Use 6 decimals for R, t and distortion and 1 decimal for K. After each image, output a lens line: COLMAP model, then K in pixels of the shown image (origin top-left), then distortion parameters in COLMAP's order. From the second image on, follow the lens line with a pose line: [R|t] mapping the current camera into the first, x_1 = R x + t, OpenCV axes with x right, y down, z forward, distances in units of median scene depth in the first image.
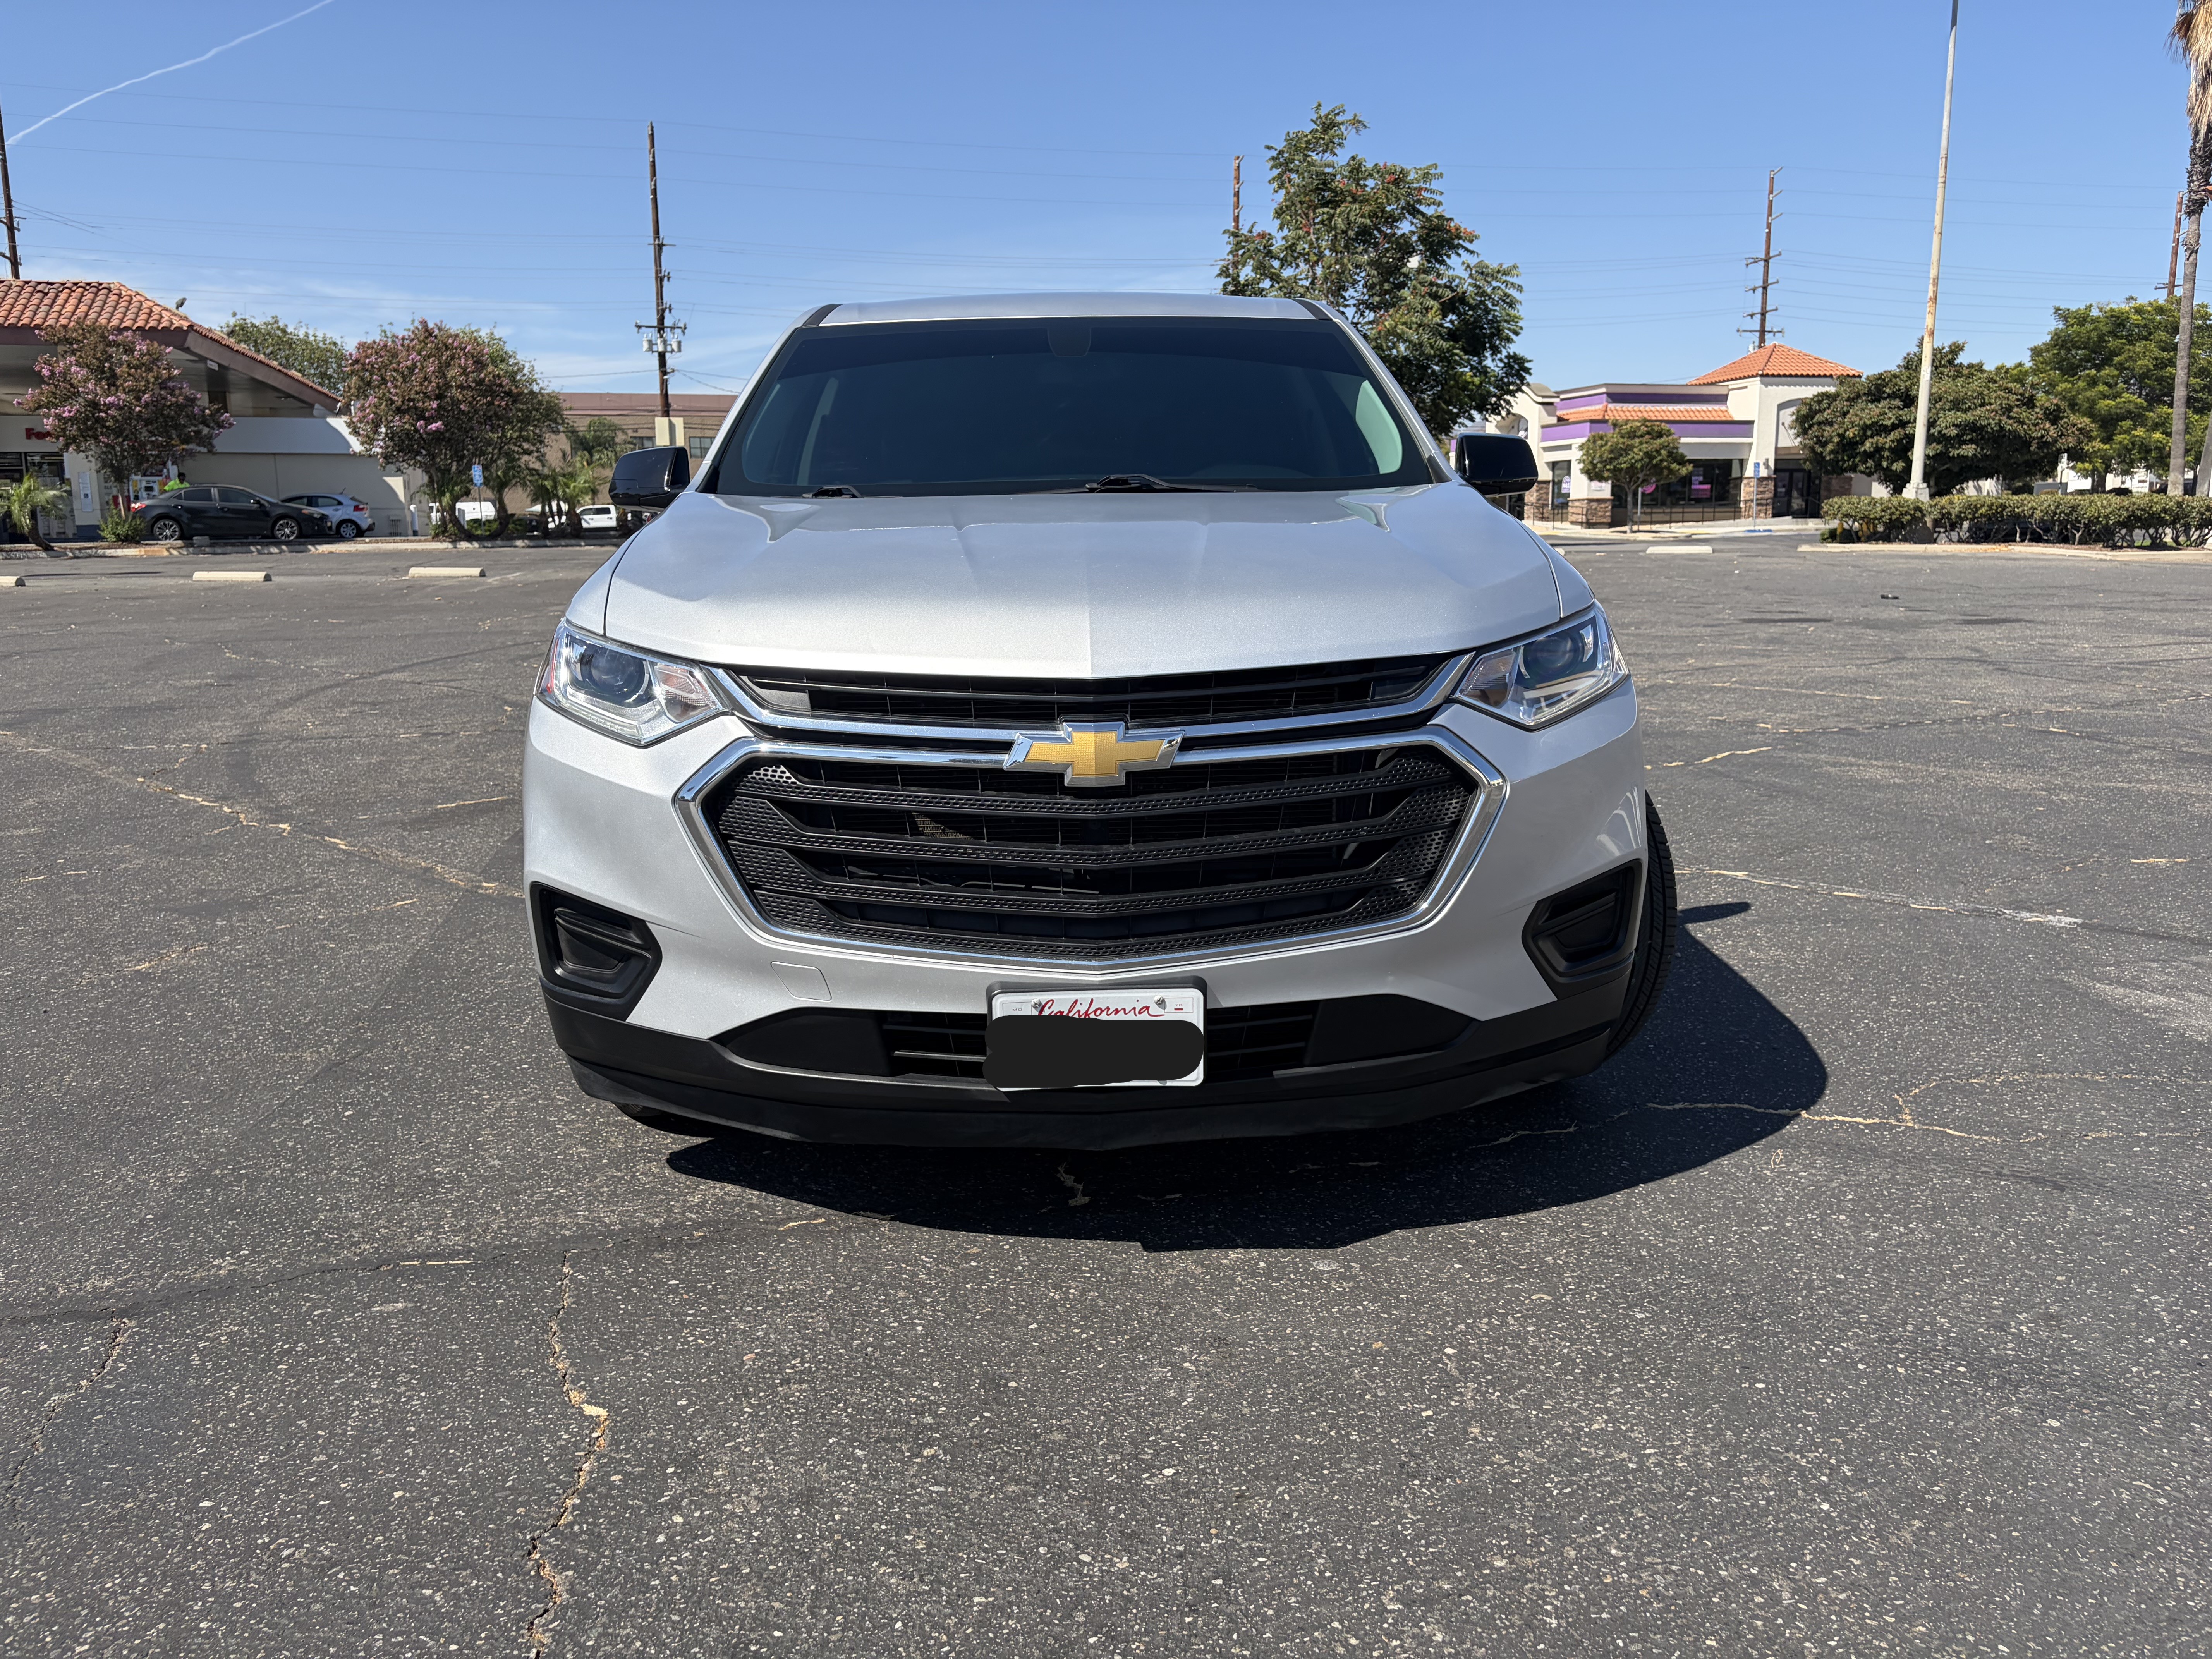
lens RADIAL K [[1693.2, 0, 1111.2], [0, 1693.2, 817.4], [0, 0, 1]] dist [0.073399, -0.071562]
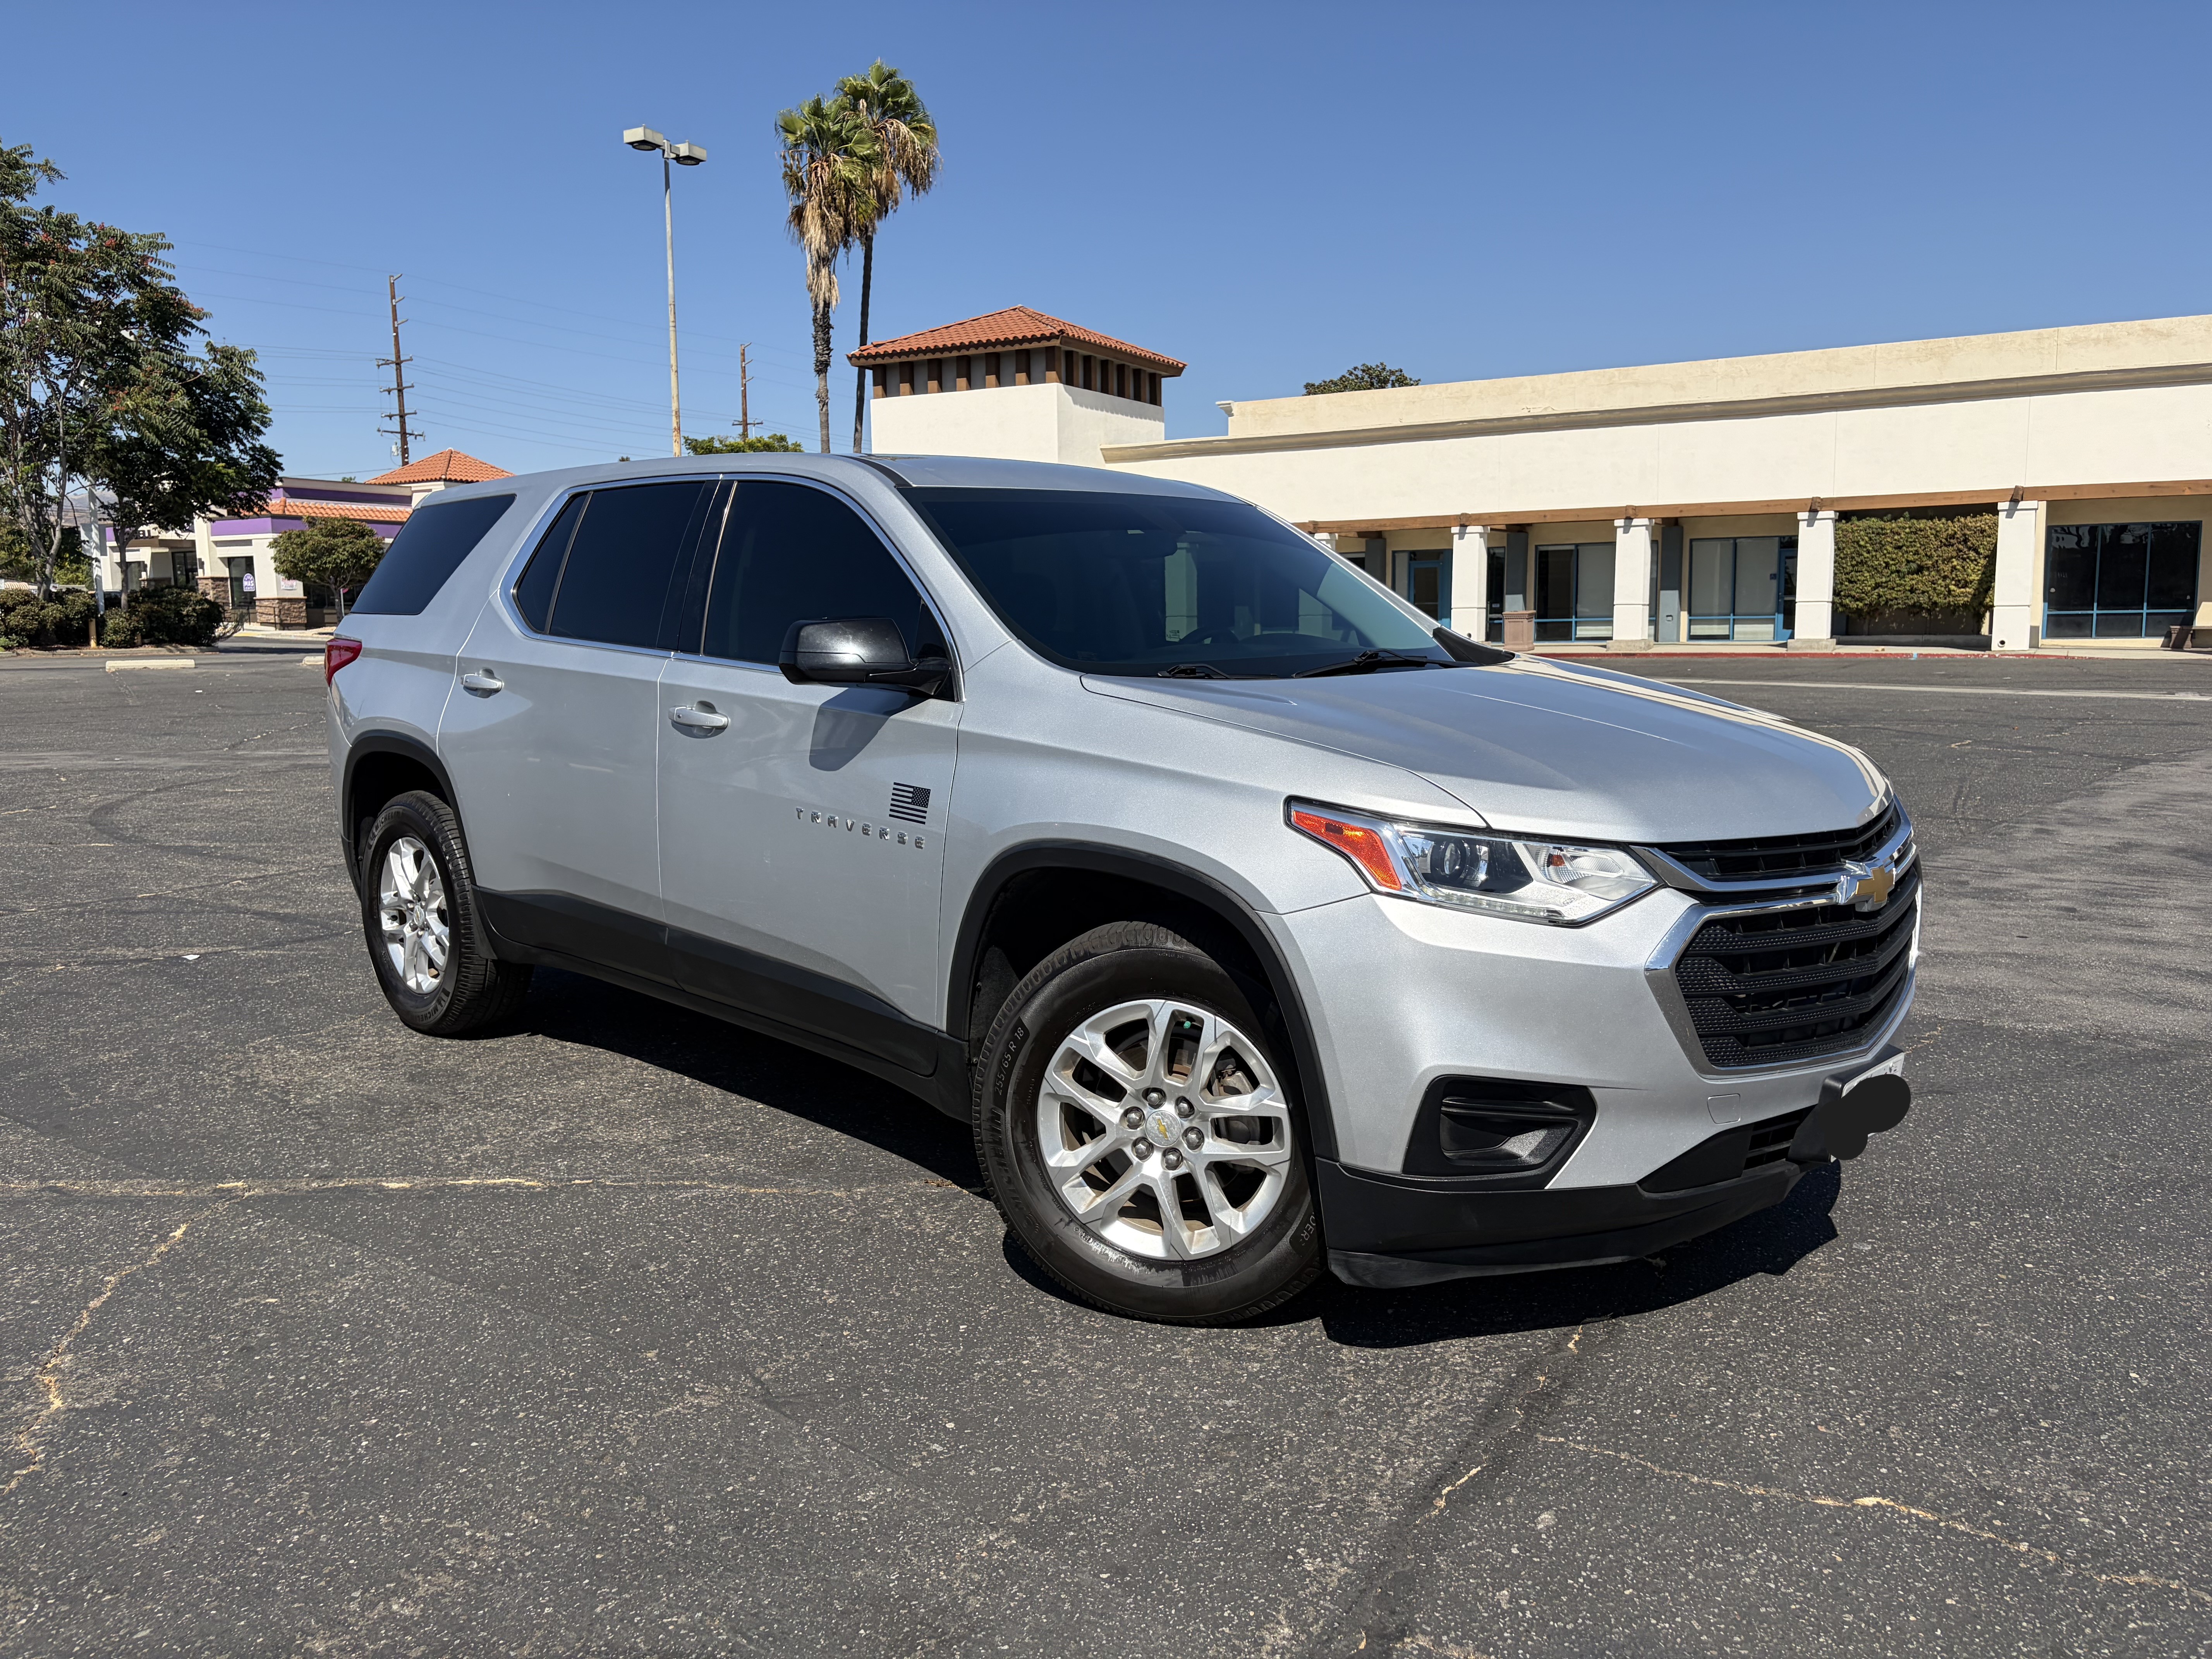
lens RADIAL K [[1693.2, 0, 1111.2], [0, 1693.2, 817.4], [0, 0, 1]] dist [0.073399, -0.071562]
pose [[0.710695, -0.086607, 0.698149, -0.104583], [0.124533, 0.992209, -0.003684, -0.012189], [-0.692390, 0.089561, 0.715943, 0.035526]]
